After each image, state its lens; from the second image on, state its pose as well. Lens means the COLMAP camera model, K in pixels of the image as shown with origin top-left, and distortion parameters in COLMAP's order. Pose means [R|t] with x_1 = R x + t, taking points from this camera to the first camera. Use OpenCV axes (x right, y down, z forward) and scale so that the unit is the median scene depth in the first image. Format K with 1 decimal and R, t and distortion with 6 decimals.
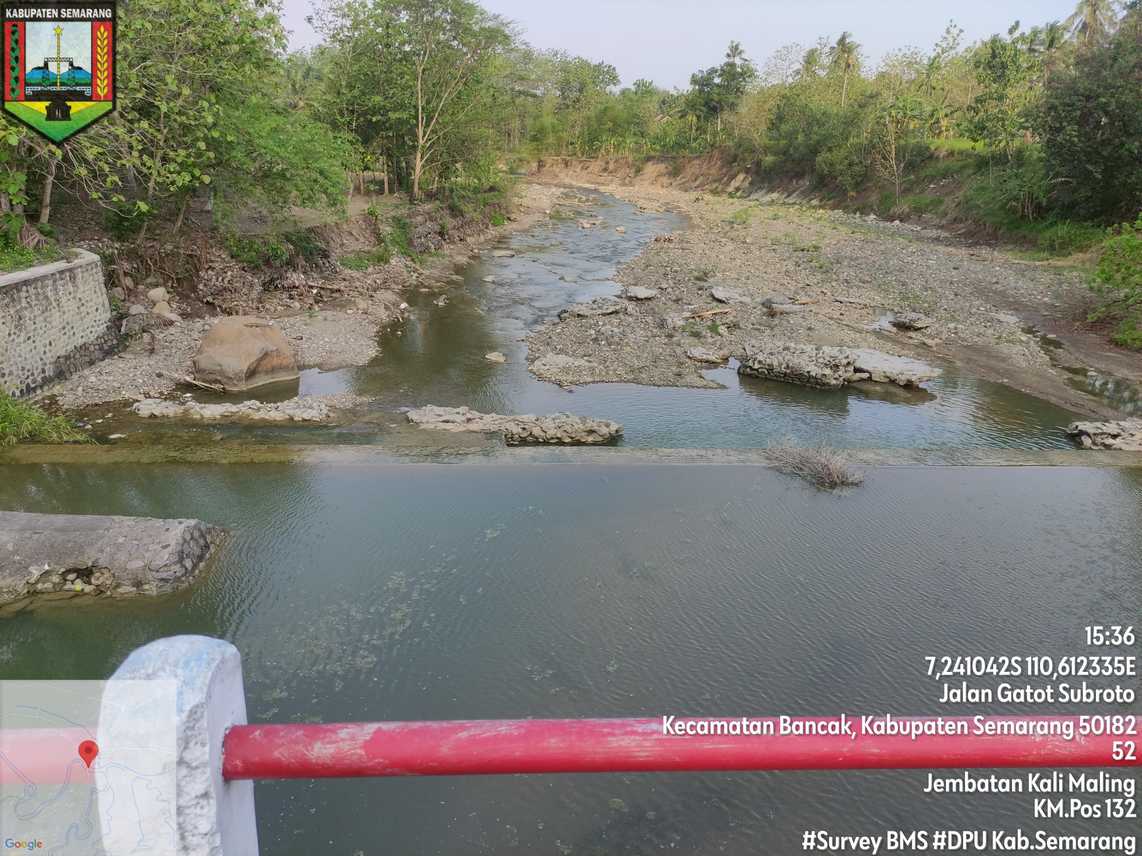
lens RADIAL K [[833.3, 0, 571.0], [0, 833.3, 428.0], [0, 0, 1]] dist [0.079623, -0.107889]
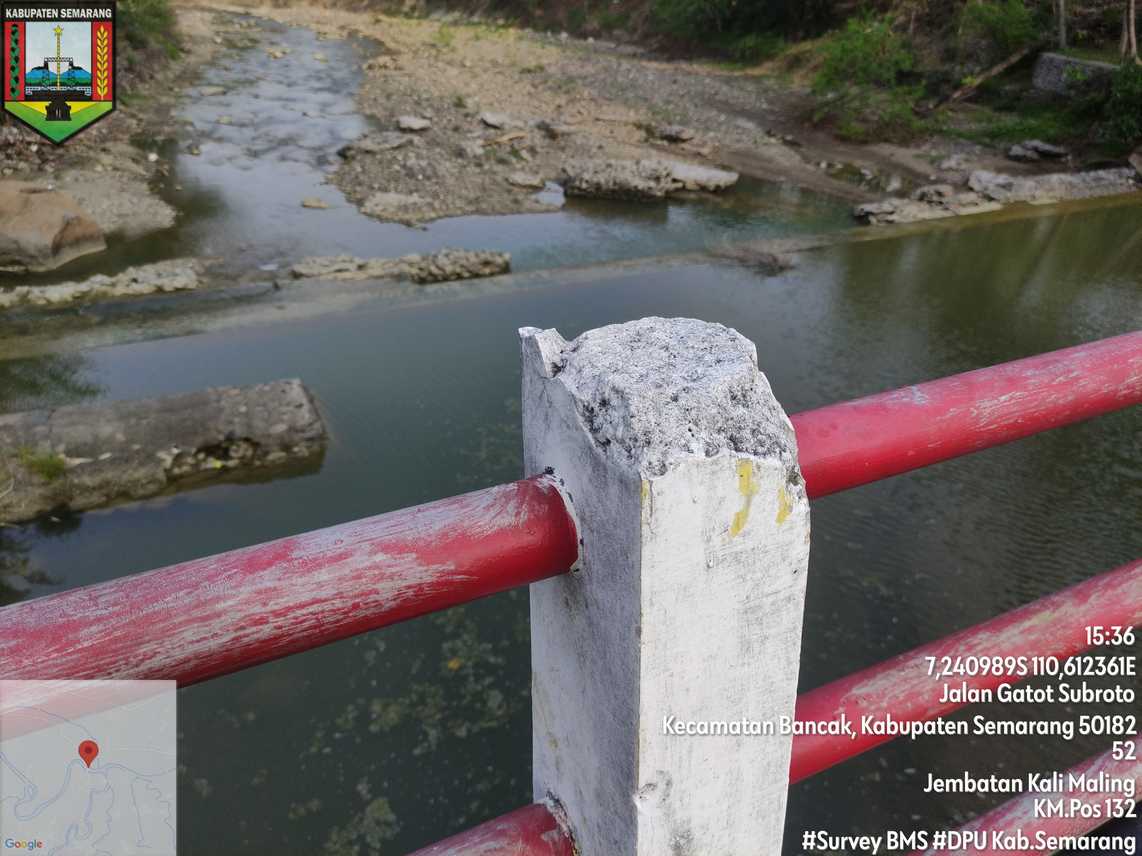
lens RADIAL K [[841.8, 0, 563.3], [0, 841.8, 429.7], [0, 0, 1]] dist [0.049155, -0.065290]
pose [[0.924827, -0.189758, 0.329677, -0.209309], [0.127249, 0.971088, 0.201982, 0.004524], [-0.358473, -0.144848, 0.922234, 0.004130]]
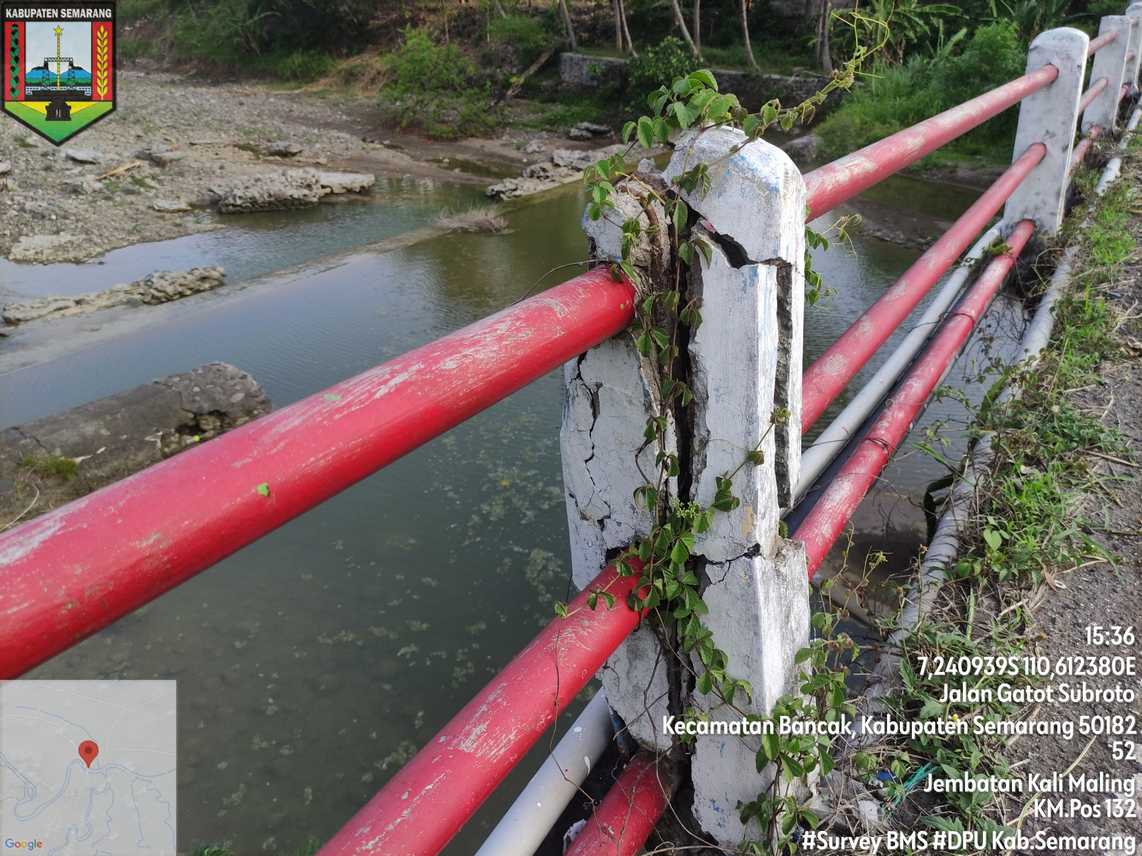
lens RADIAL K [[841.8, 0, 563.3], [0, 841.8, 429.7], [0, 0, 1]] dist [0.049155, -0.065290]
pose [[0.598995, -0.392780, 0.697803, -0.407765], [0.276809, 0.919278, 0.279831, 0.004487], [-0.751386, 0.025541, 0.659368, -0.010559]]
